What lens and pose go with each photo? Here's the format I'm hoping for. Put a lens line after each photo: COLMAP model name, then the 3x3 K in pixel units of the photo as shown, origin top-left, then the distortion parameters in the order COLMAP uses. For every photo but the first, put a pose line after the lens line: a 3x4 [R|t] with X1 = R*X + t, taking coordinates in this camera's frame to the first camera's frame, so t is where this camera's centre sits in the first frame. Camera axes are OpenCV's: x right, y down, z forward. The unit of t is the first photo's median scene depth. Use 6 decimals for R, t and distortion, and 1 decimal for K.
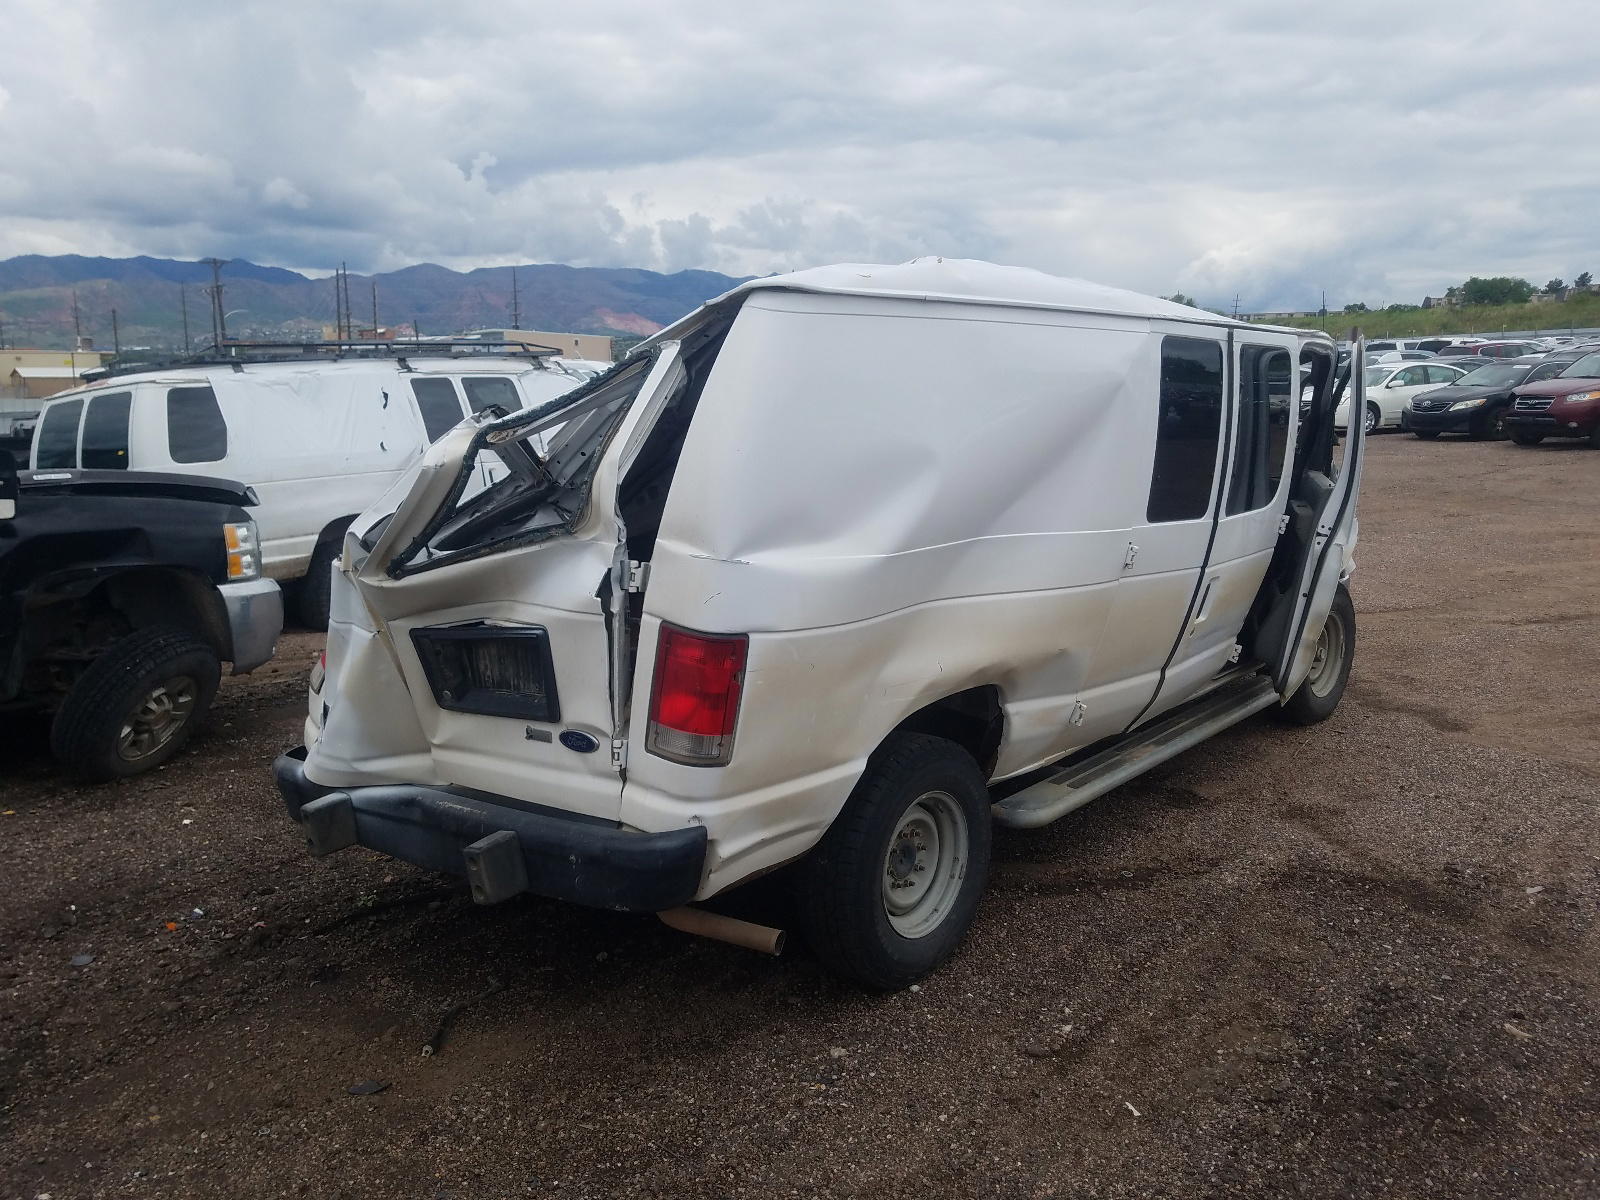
lens RADIAL K [[1240.3, 0, 800.0], [0, 1240.3, 600.0], [0, 0, 1]] dist [0.008940, -0.007847]
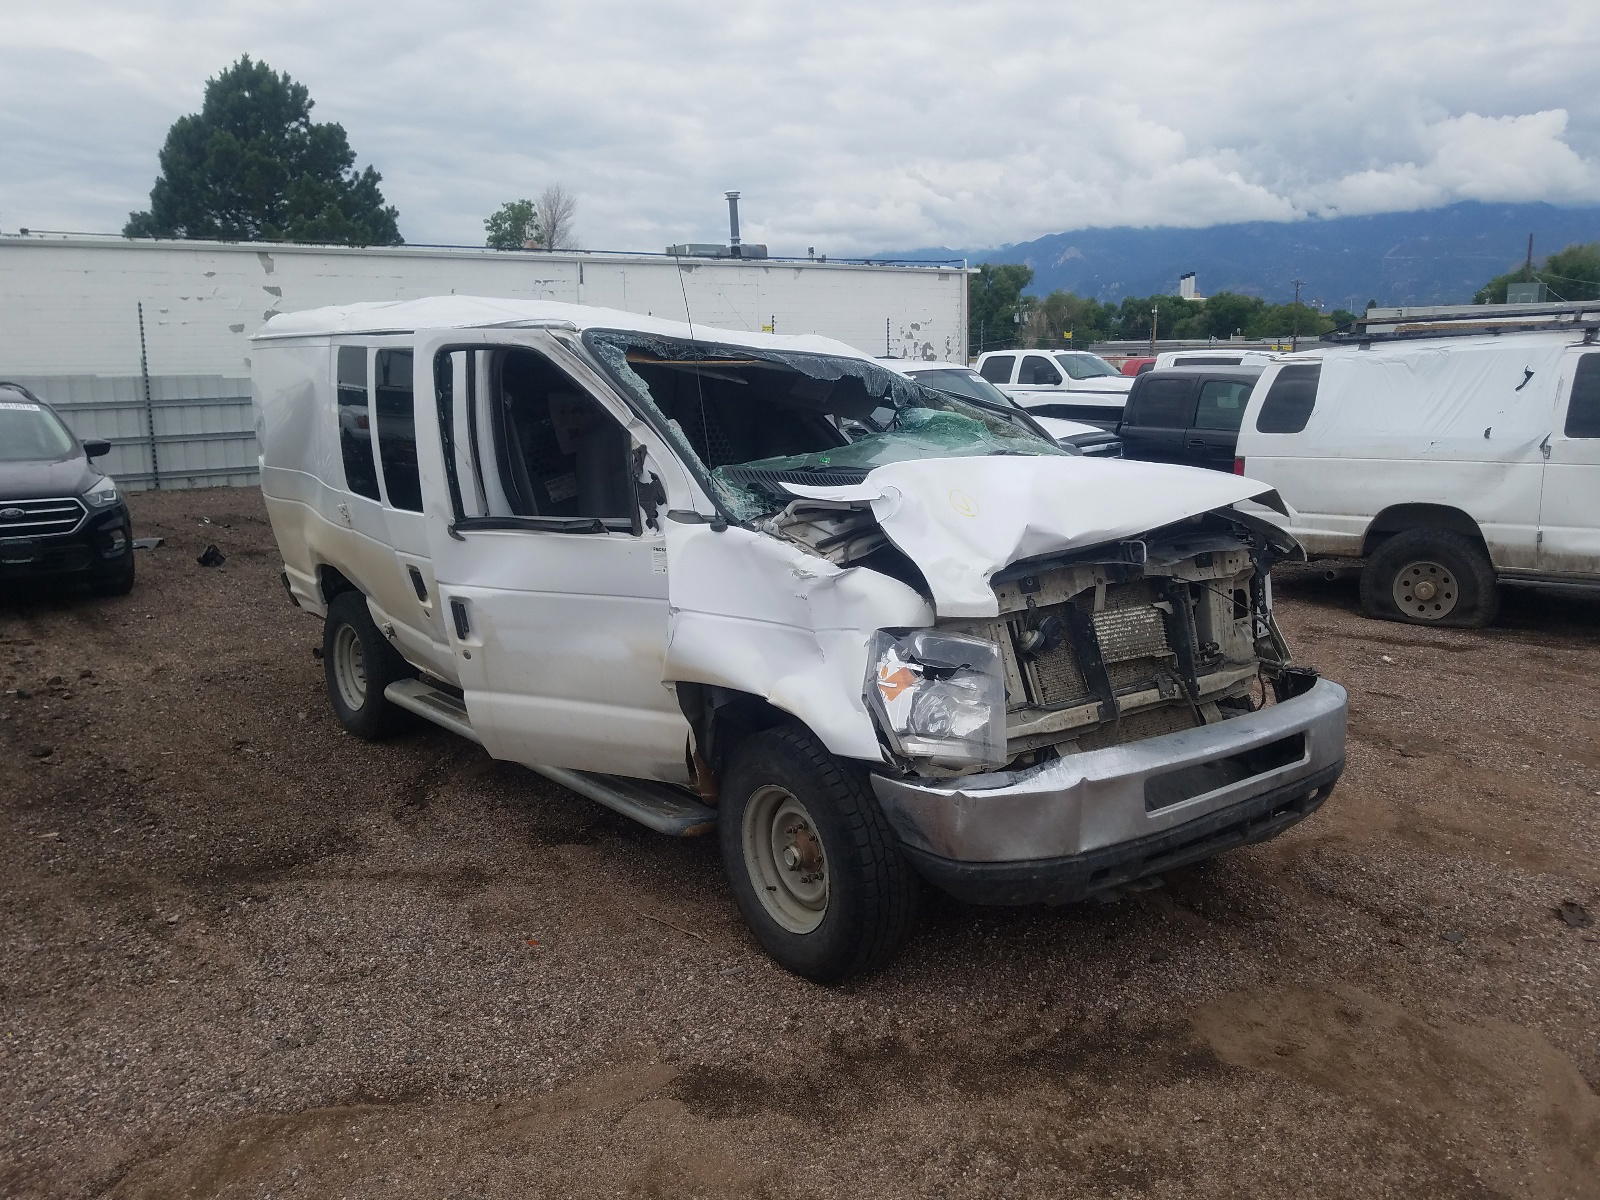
lens RADIAL K [[1277.6, 0, 838.8], [0, 1277.6, 579.1], [0, 0, 1]] dist [0.001962, -0.001657]
pose [[-0.151474, 0.171306, -0.973504, 1.152299], [-0.157016, 0.968193, 0.194803, -0.236849], [0.975911, 0.182363, -0.119758, 1.268386]]
